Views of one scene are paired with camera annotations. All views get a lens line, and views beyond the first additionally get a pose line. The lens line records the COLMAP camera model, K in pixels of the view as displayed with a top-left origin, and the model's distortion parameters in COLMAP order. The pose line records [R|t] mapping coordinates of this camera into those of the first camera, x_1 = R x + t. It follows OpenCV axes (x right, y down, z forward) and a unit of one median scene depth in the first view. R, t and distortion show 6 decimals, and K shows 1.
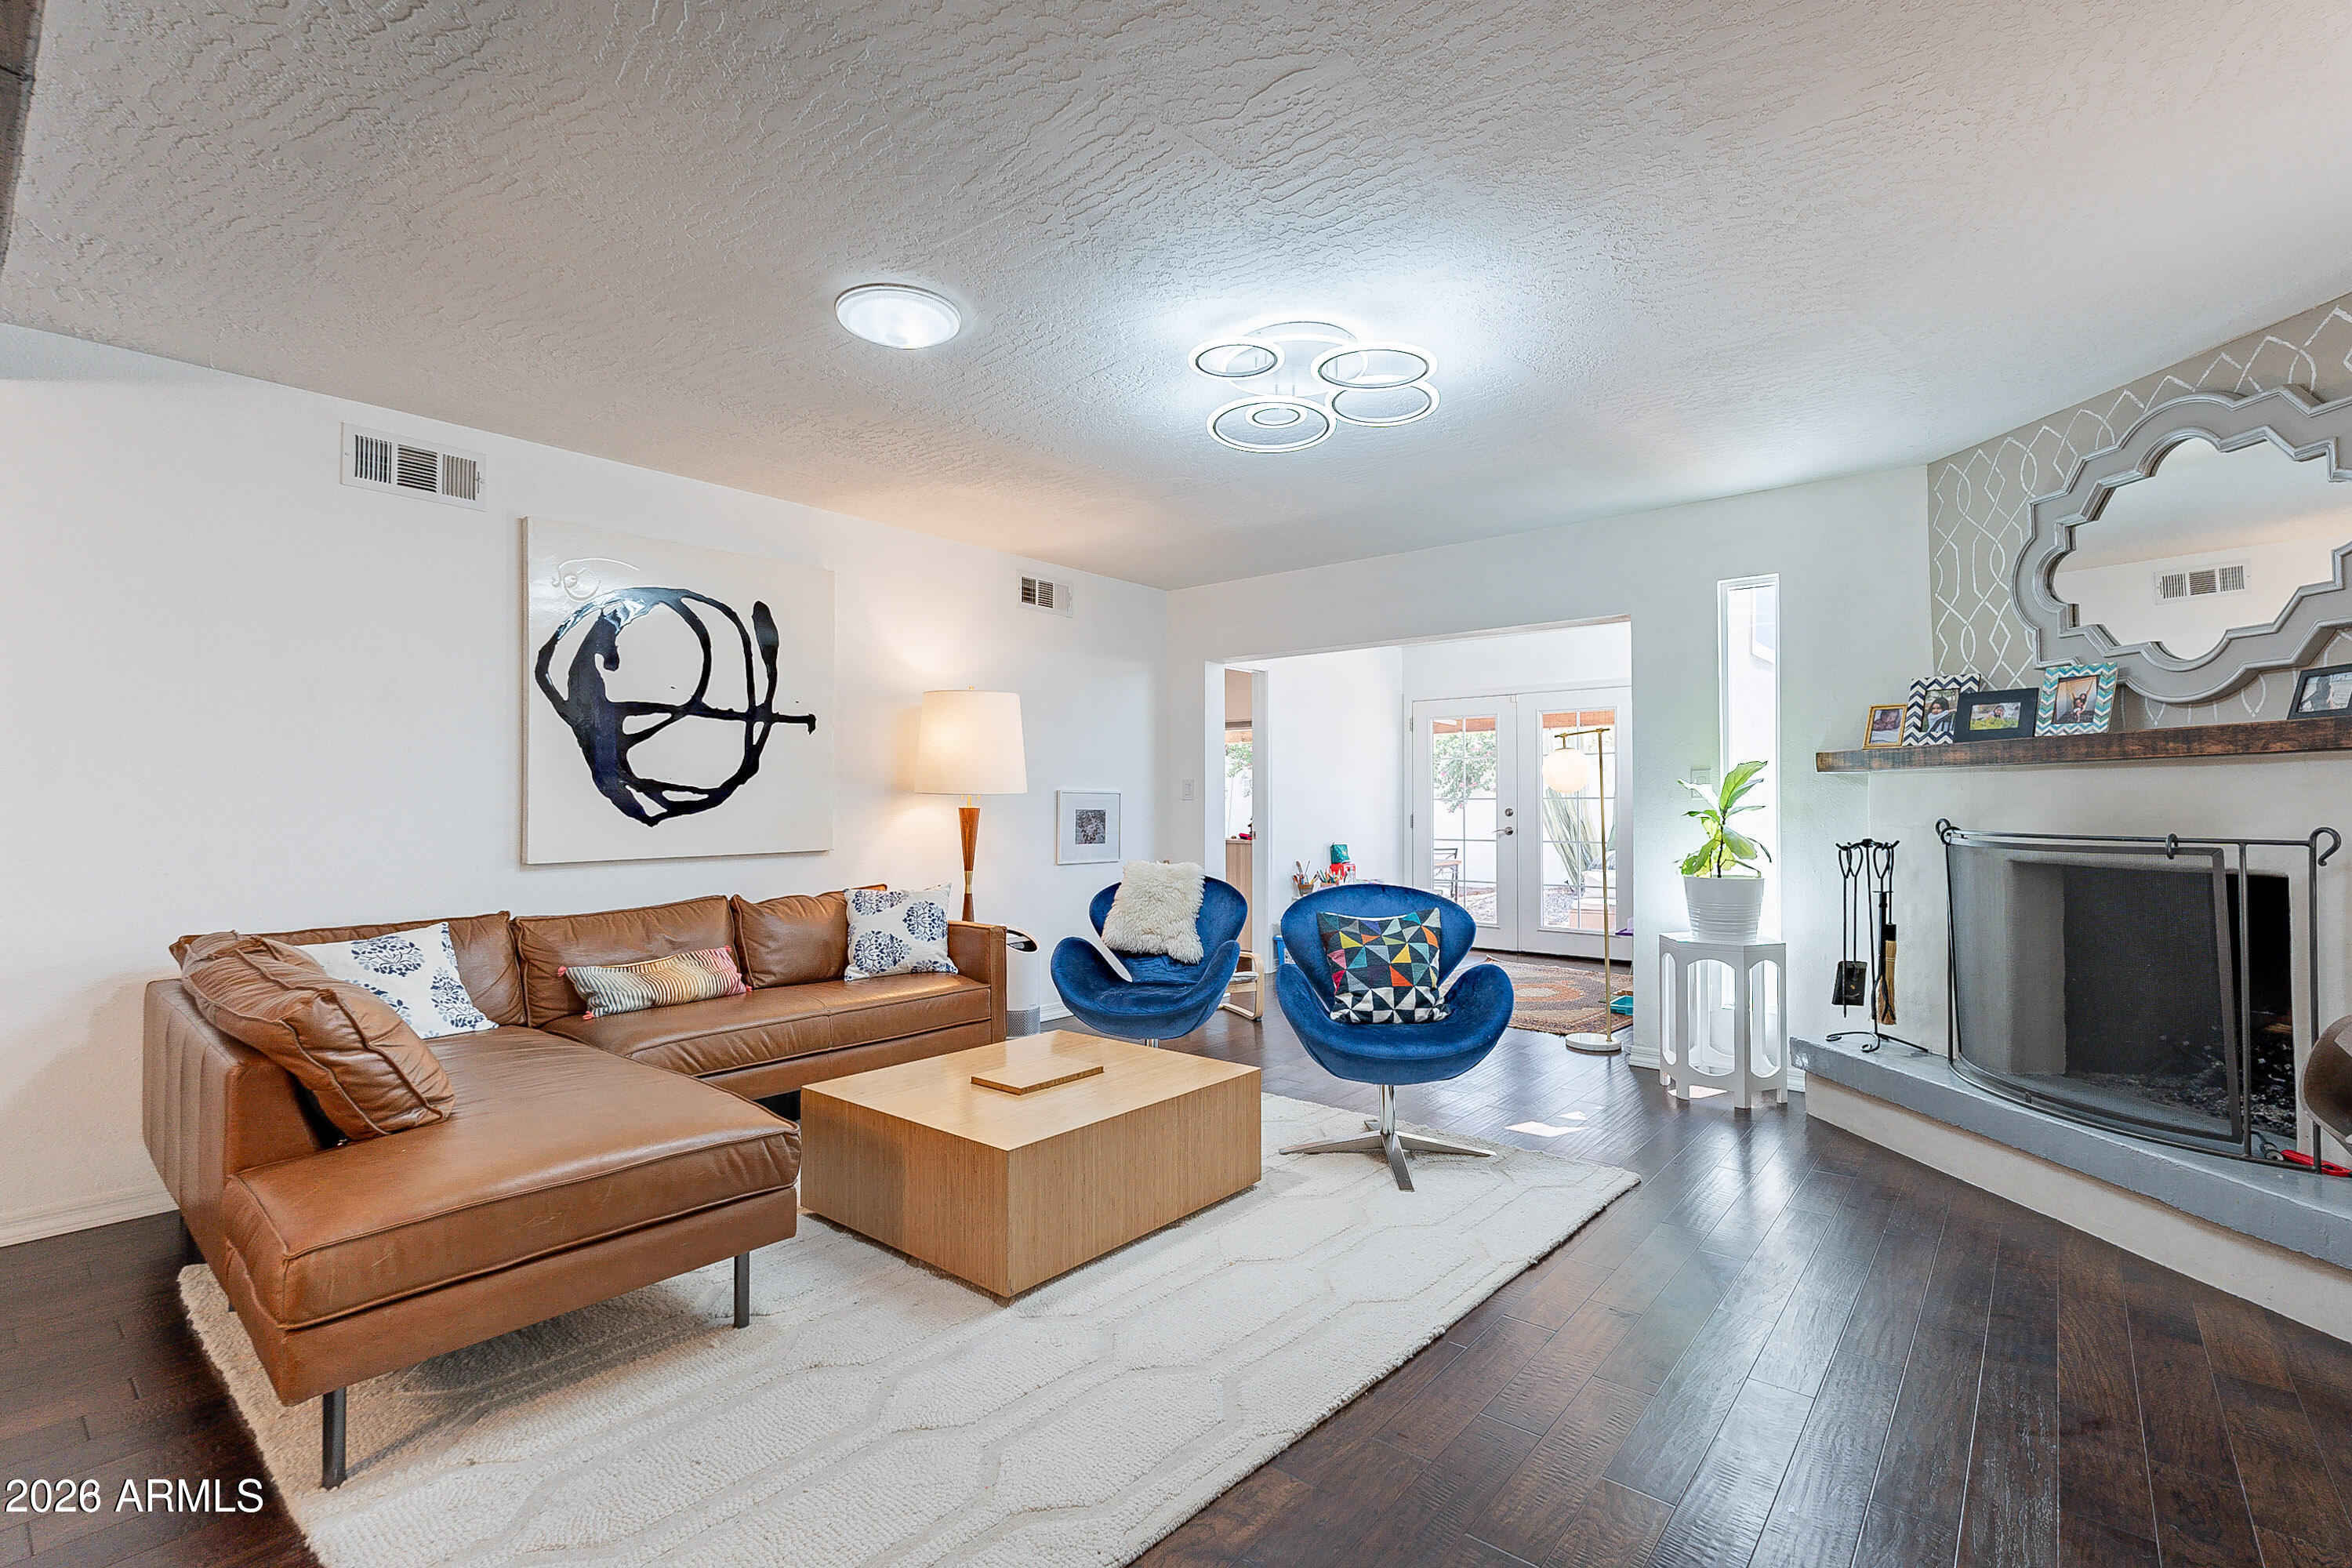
lens RADIAL K [[1029.5, 0, 1186.0], [0, 1029.5, 779.3], [0, 0, 1]] dist [-0.000028, 0.000286]
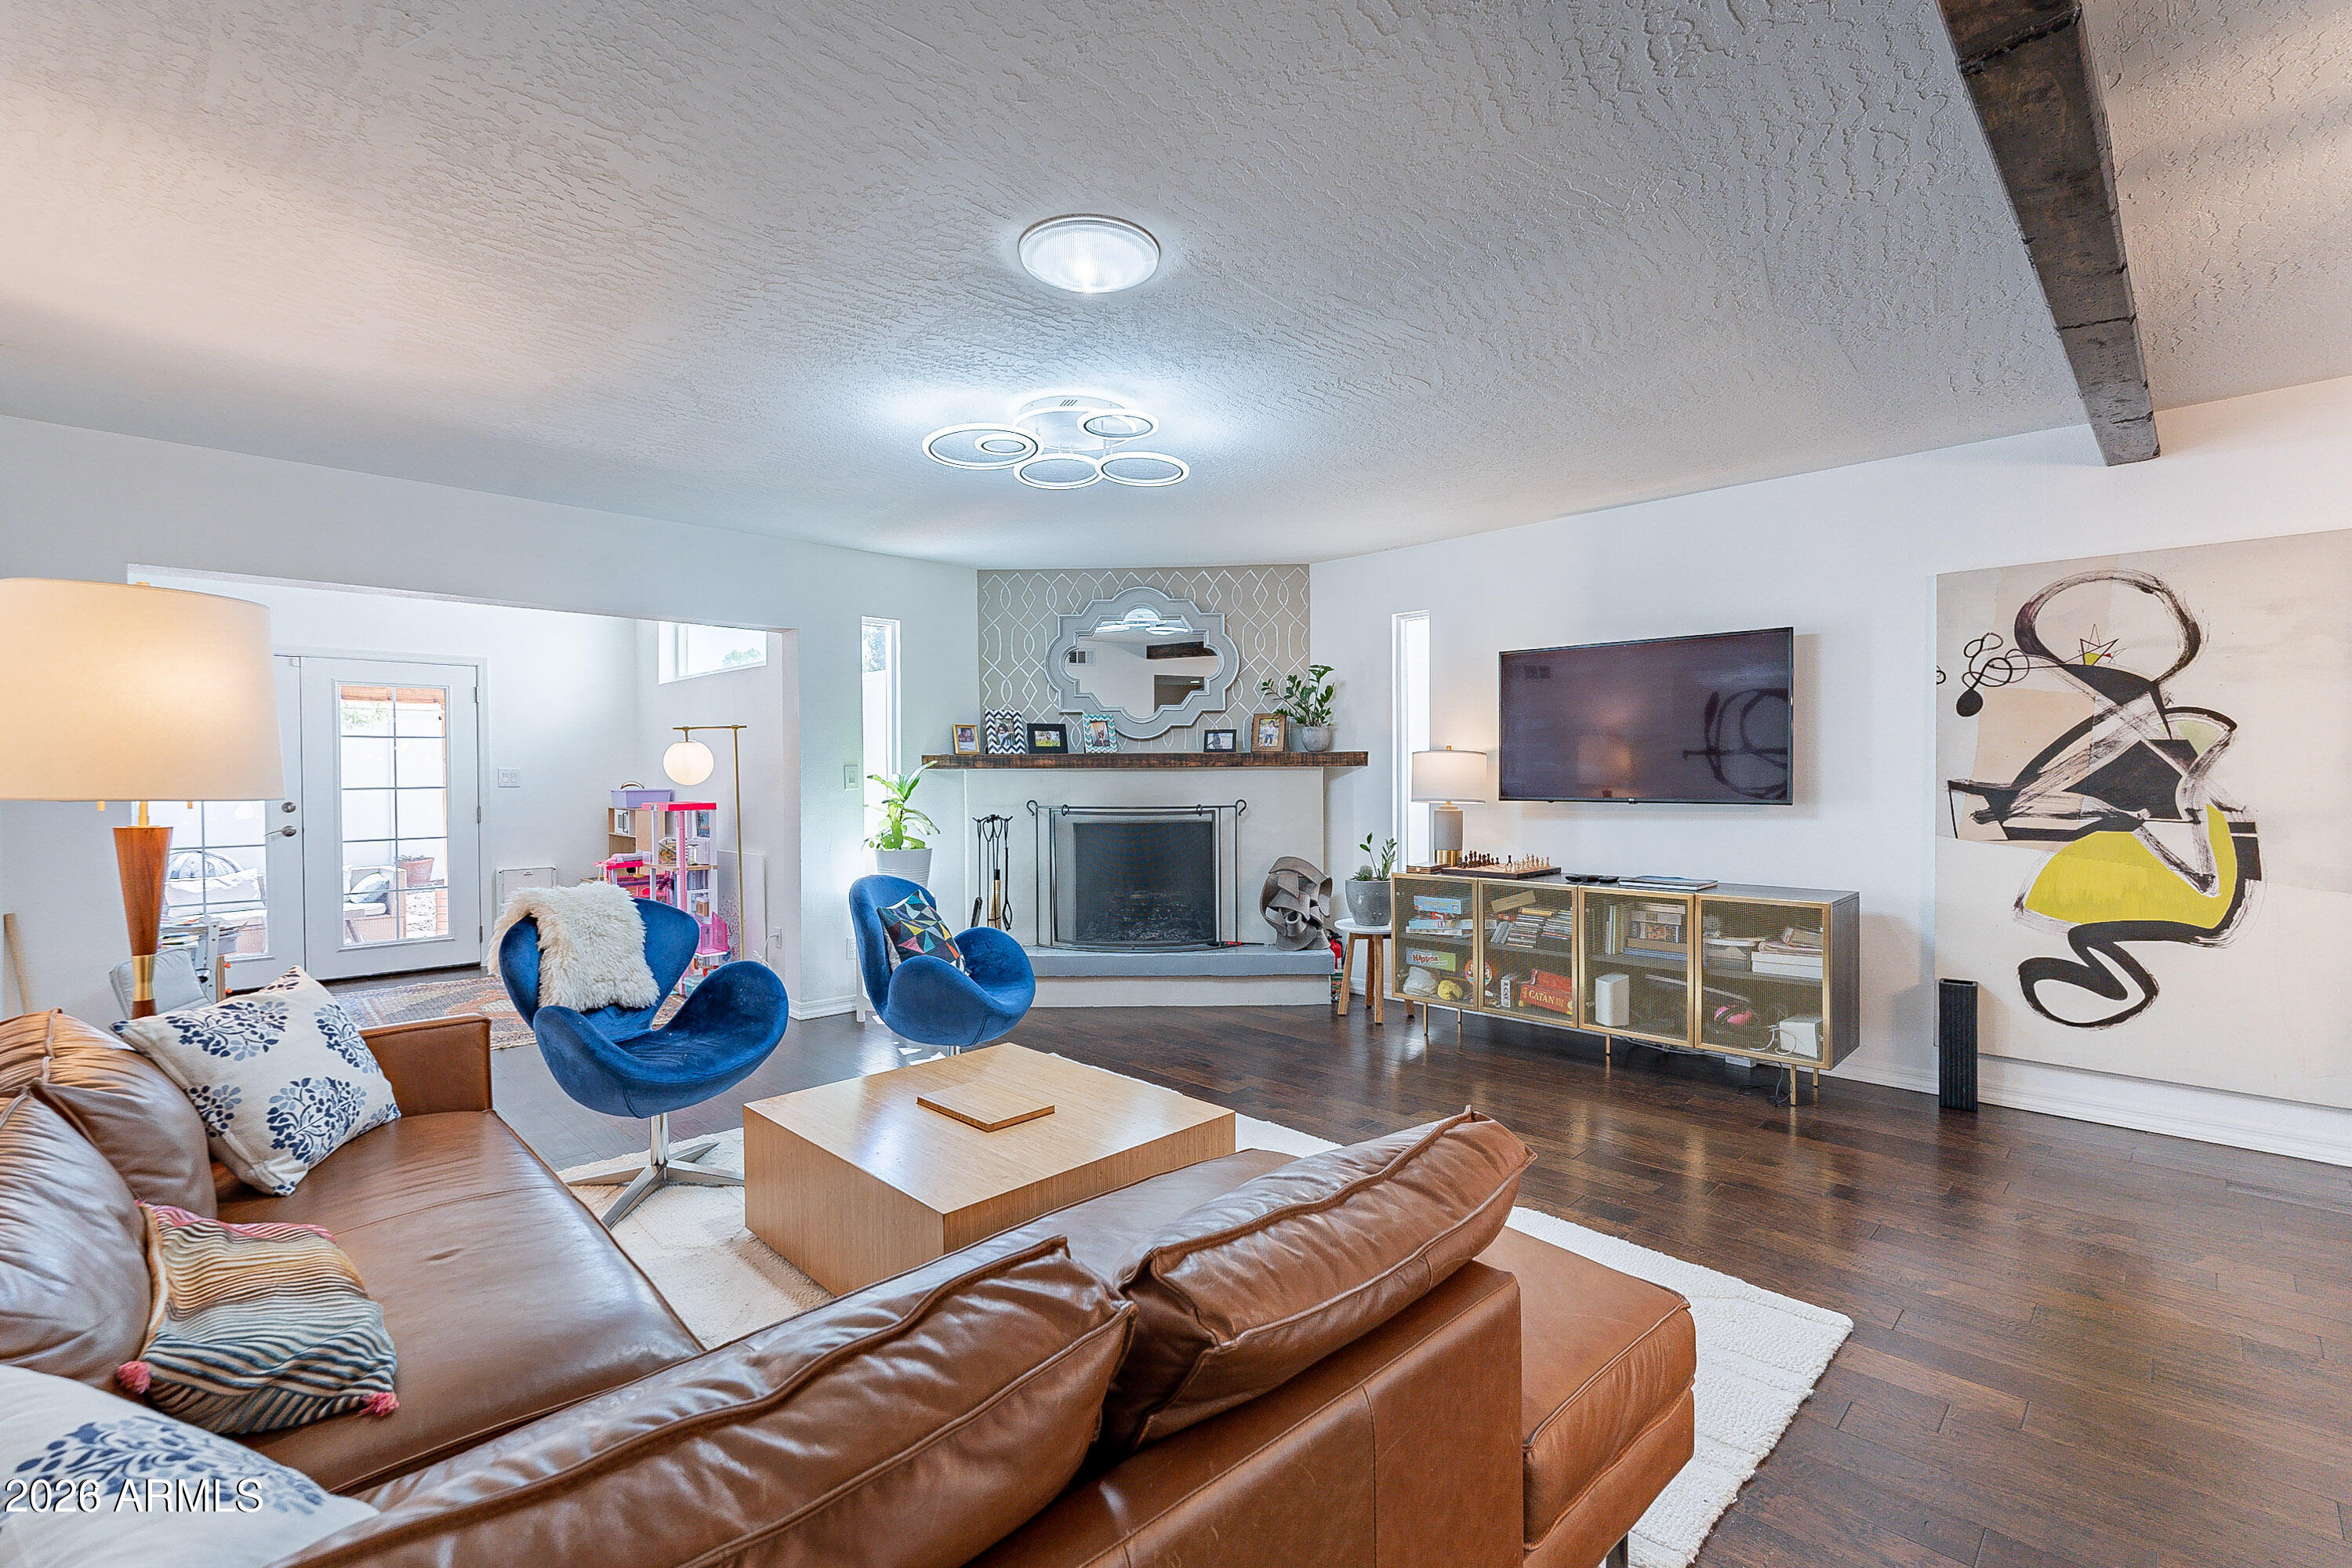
lens RADIAL K [[1029.5, 0, 1167.9], [0, 1029.5, 788.3], [0, 0, 1]] dist [-0.000028, 0.000286]
pose [[0.090514, -0.011943, 0.995824, -0.789819], [-0.016019, 0.999781, 0.013447, -0.005408], [-0.995766, -0.017169, 0.090302, 0.579684]]
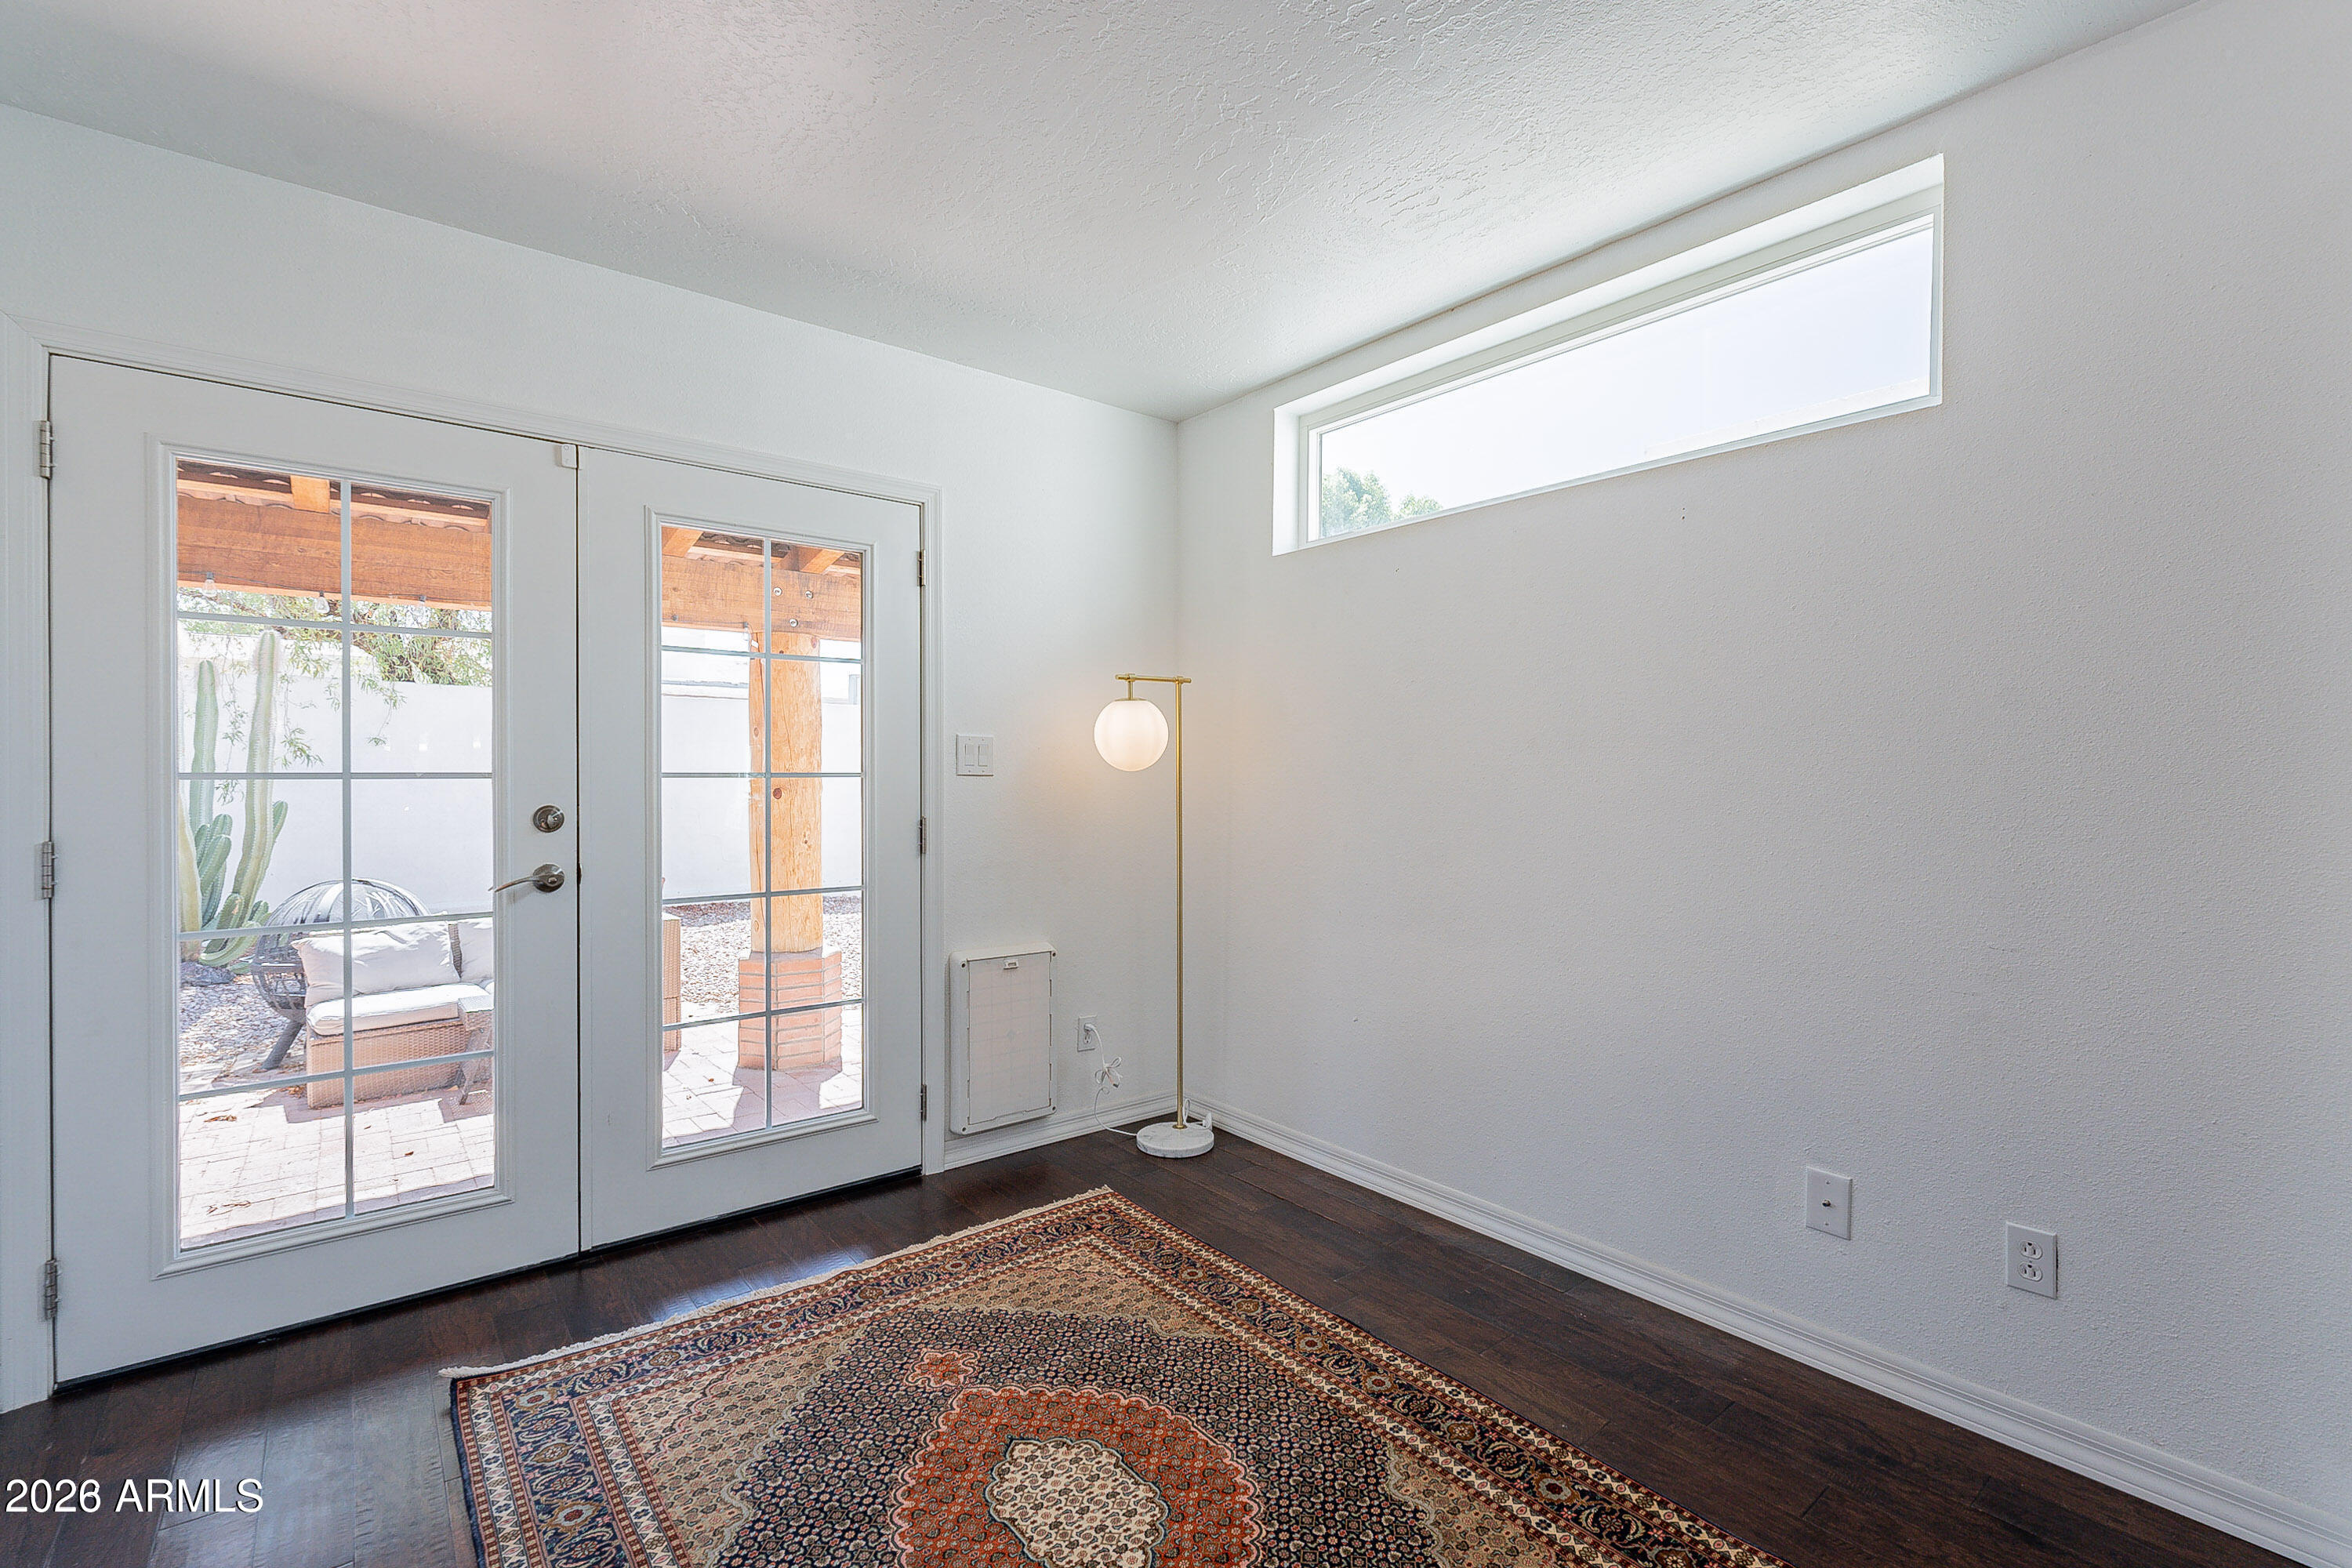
lens RADIAL K [[1029.5, 0, 1165.0], [0, 1029.5, 778.4], [0, 0, 1]] dist [-0.000028, 0.000286]
pose [[0.194159, -0.002116, 0.980968, 0.107270], [-0.023120, 0.999710, 0.006732, 0.028613], [-0.980698, -0.023987, 0.194054, 1.563010]]
